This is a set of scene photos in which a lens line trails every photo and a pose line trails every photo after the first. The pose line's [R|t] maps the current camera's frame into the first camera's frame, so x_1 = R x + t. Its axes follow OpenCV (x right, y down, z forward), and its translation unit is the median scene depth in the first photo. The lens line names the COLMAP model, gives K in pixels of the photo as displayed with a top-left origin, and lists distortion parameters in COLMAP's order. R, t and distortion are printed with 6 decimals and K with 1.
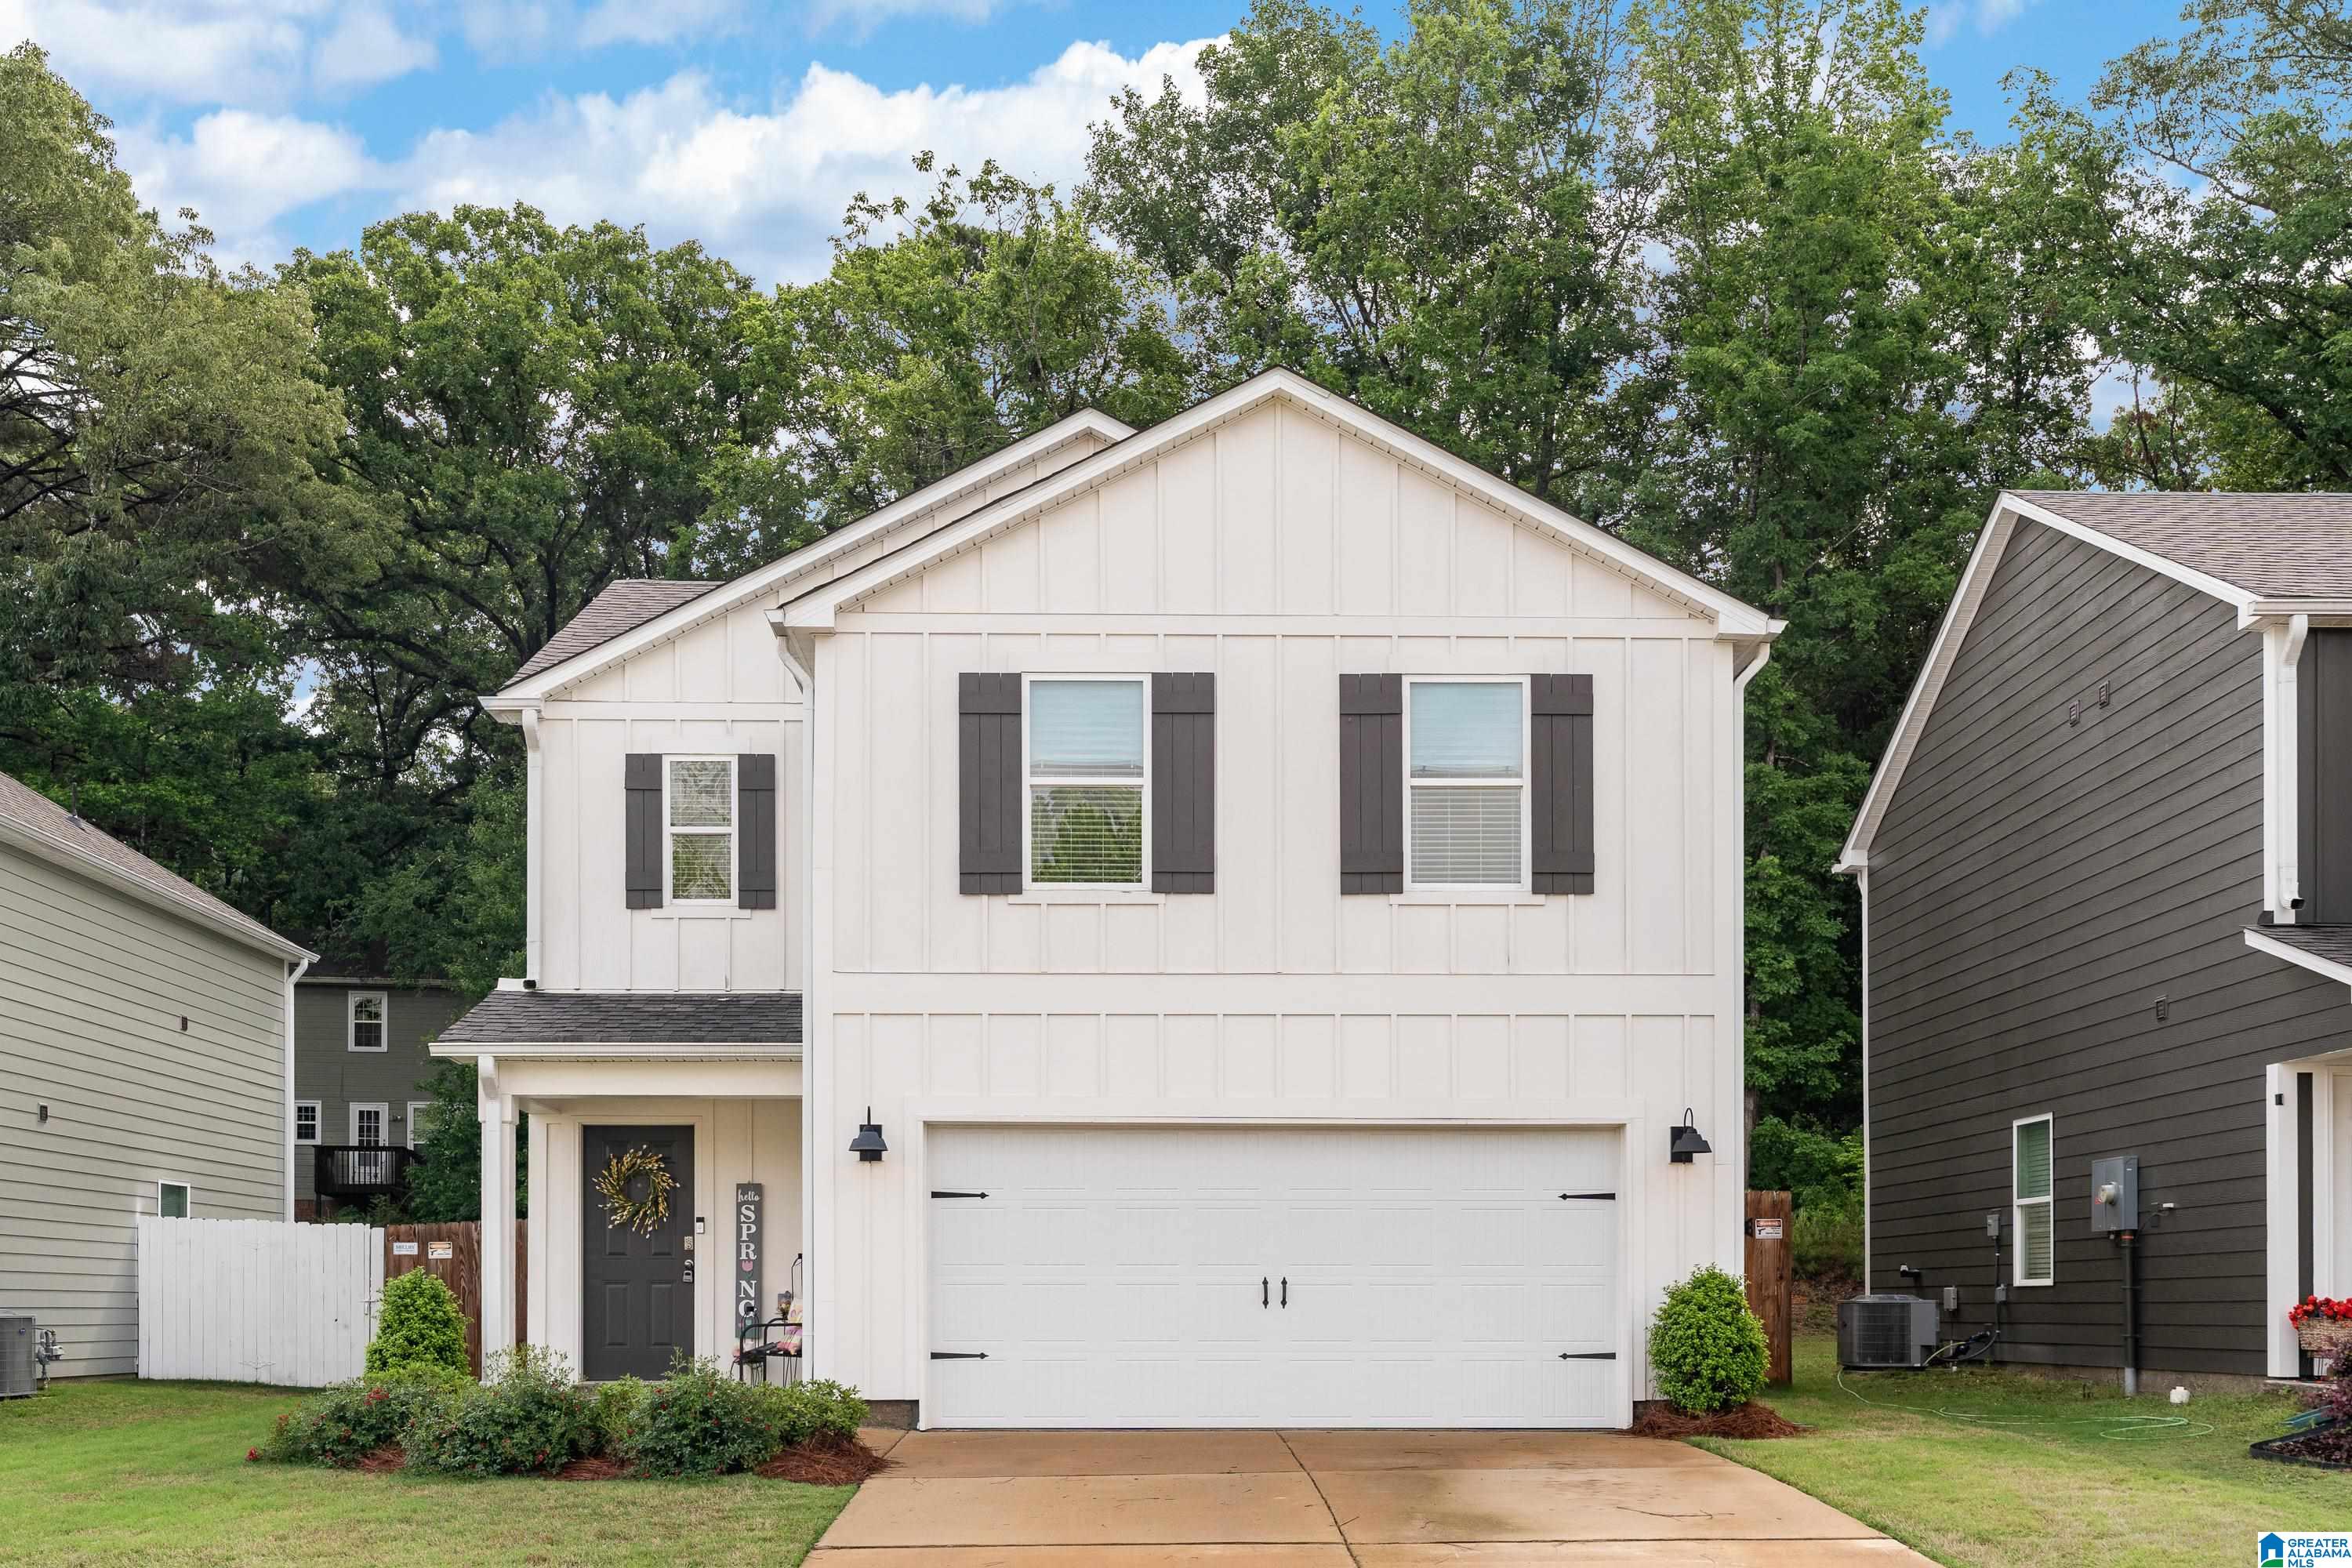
lens RADIAL K [[2319.3, 0, 1175.9], [0, 2319.3, 697.0], [0, 0, 1]] dist [0.012405, 0.009682]
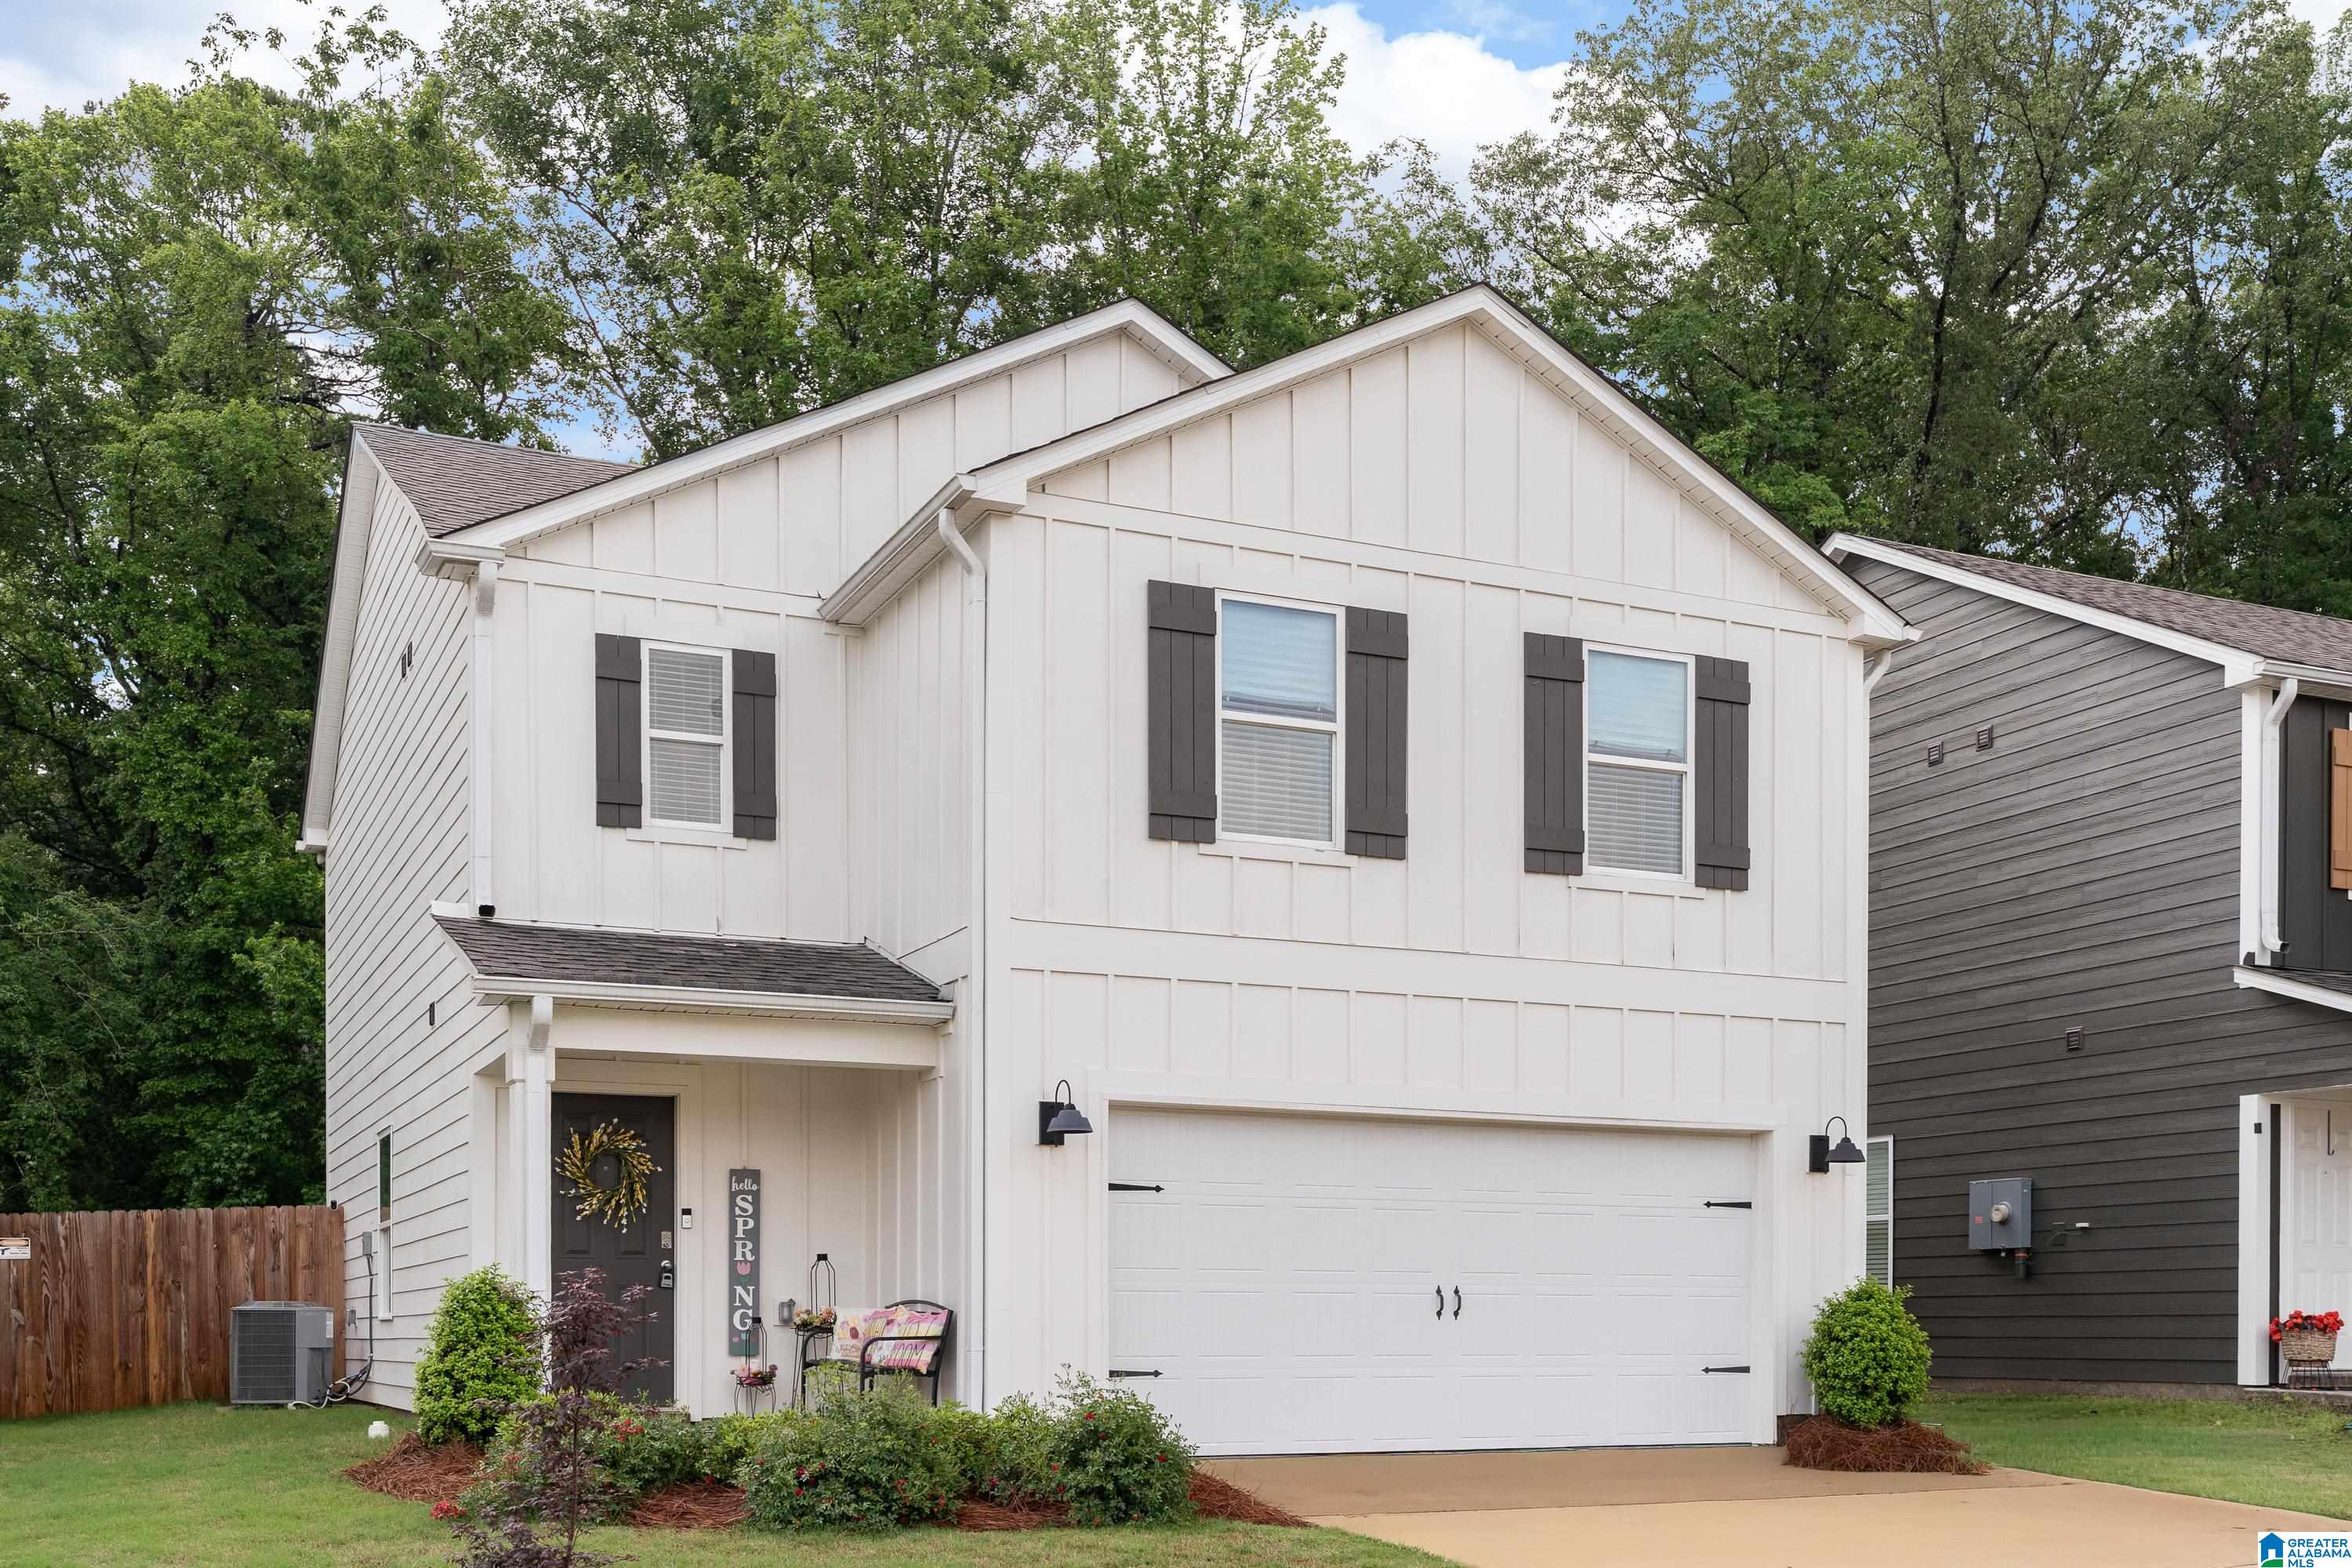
lens RADIAL K [[2365.8, 0, 1176.4], [0, 2365.8, 816.2], [0, 0, 1]] dist [0.017941, 0.005867]
pose [[0.919549, 0.083523, 0.383997, -0.405667], [-0.100469, 0.994645, 0.024248, 0.053381], [-0.379915, -0.060877, 0.923016, 0.189321]]
